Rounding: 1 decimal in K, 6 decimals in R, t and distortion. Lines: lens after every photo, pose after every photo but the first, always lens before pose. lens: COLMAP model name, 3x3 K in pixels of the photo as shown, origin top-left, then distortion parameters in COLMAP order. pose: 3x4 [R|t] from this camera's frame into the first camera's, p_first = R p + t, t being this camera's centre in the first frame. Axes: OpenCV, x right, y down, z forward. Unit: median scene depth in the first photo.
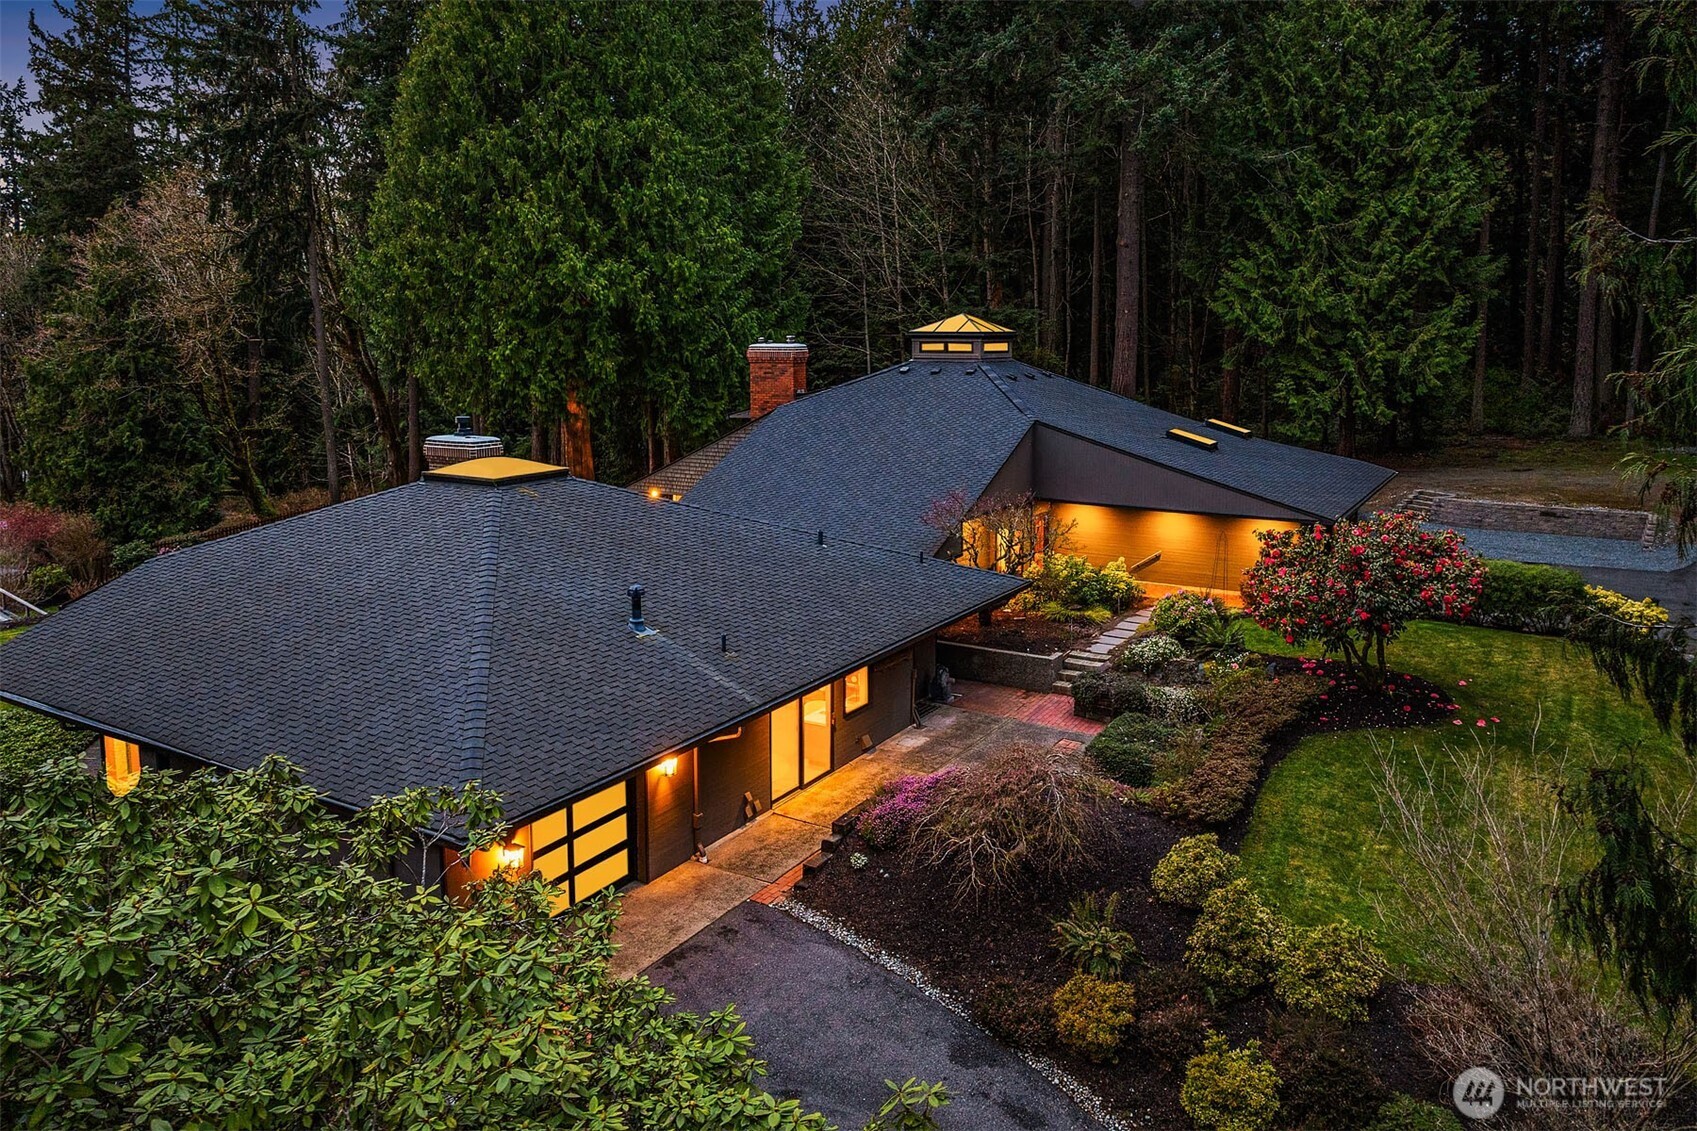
lens RADIAL K [[1218.6, 0, 848.5], [0, 1218.6, 565.5], [0, 0, 1]] dist [-0.041316, 0.003879]
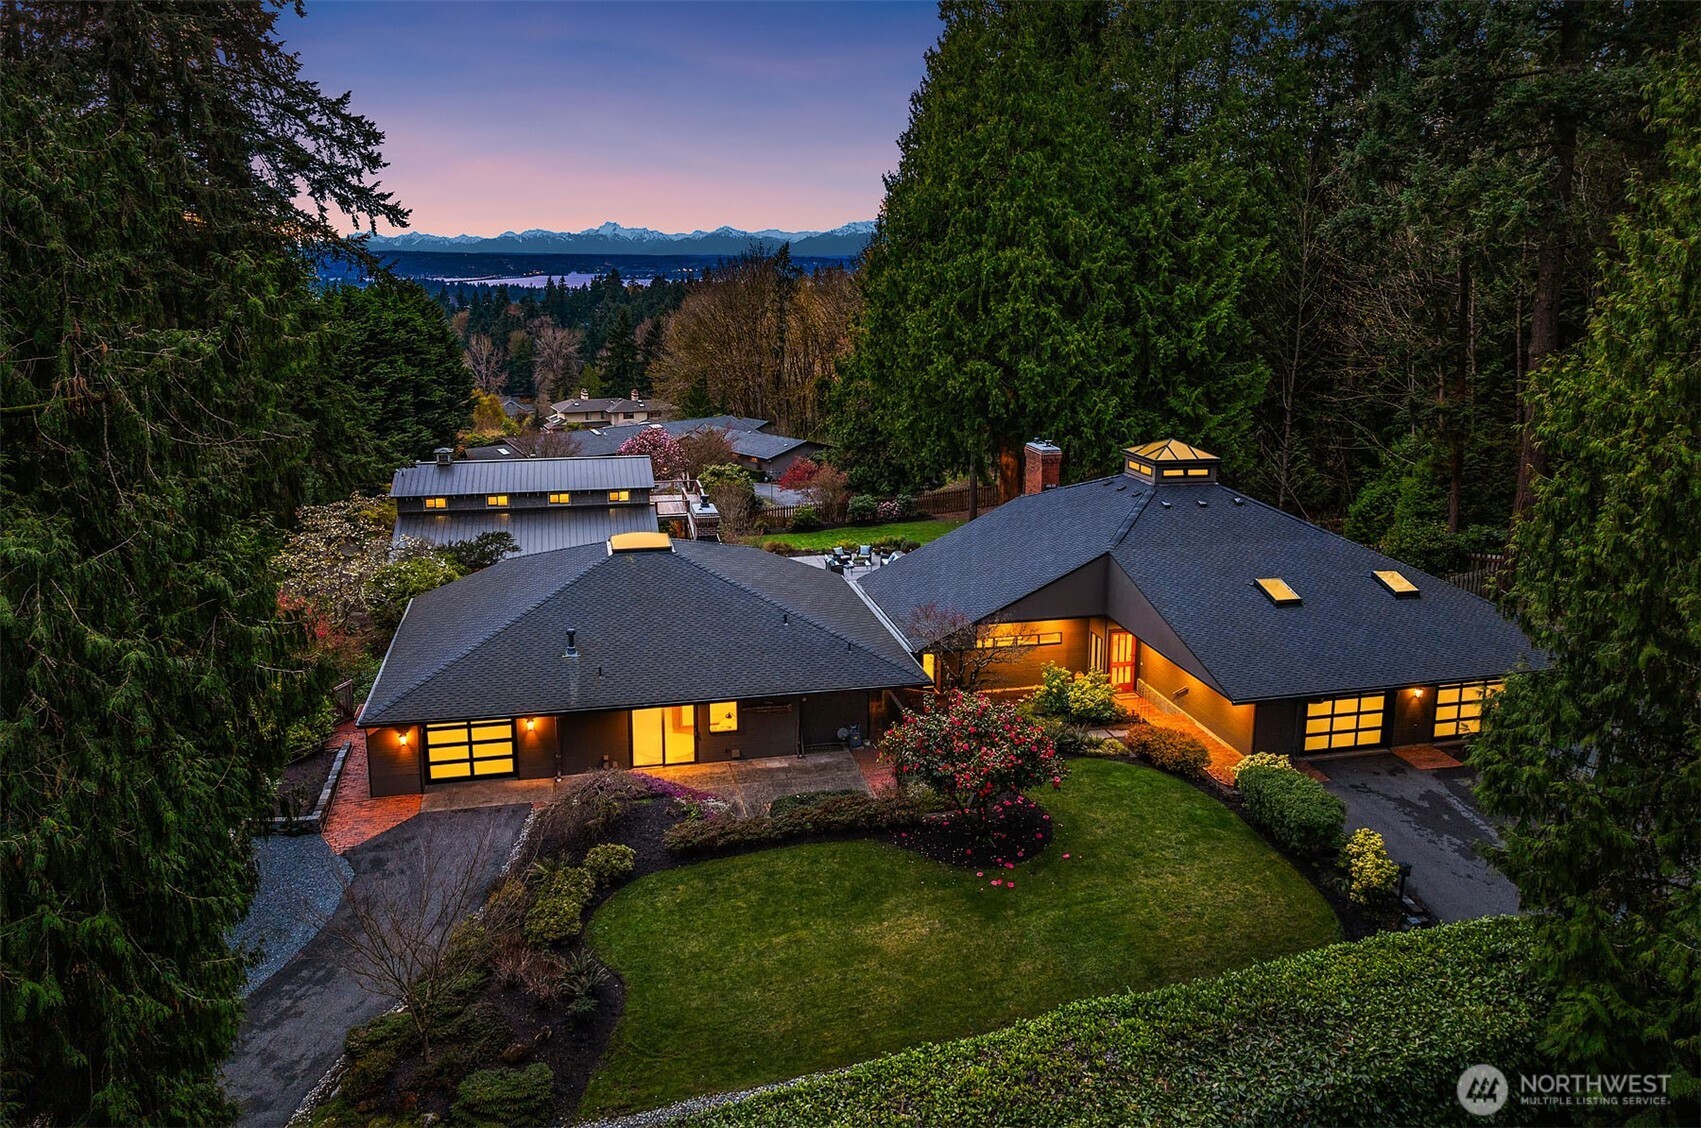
lens RADIAL K [[1221.4, 0, 850.5], [0, 1221.4, 564.0], [0, 0, 1]] dist [-0.041316, 0.003879]
pose [[0.683186, 0.182902, -0.706968, 1.224470], [-0.144362, 0.982847, 0.114770, -0.308434], [0.715832, 0.023650, 0.697872, 0.001190]]
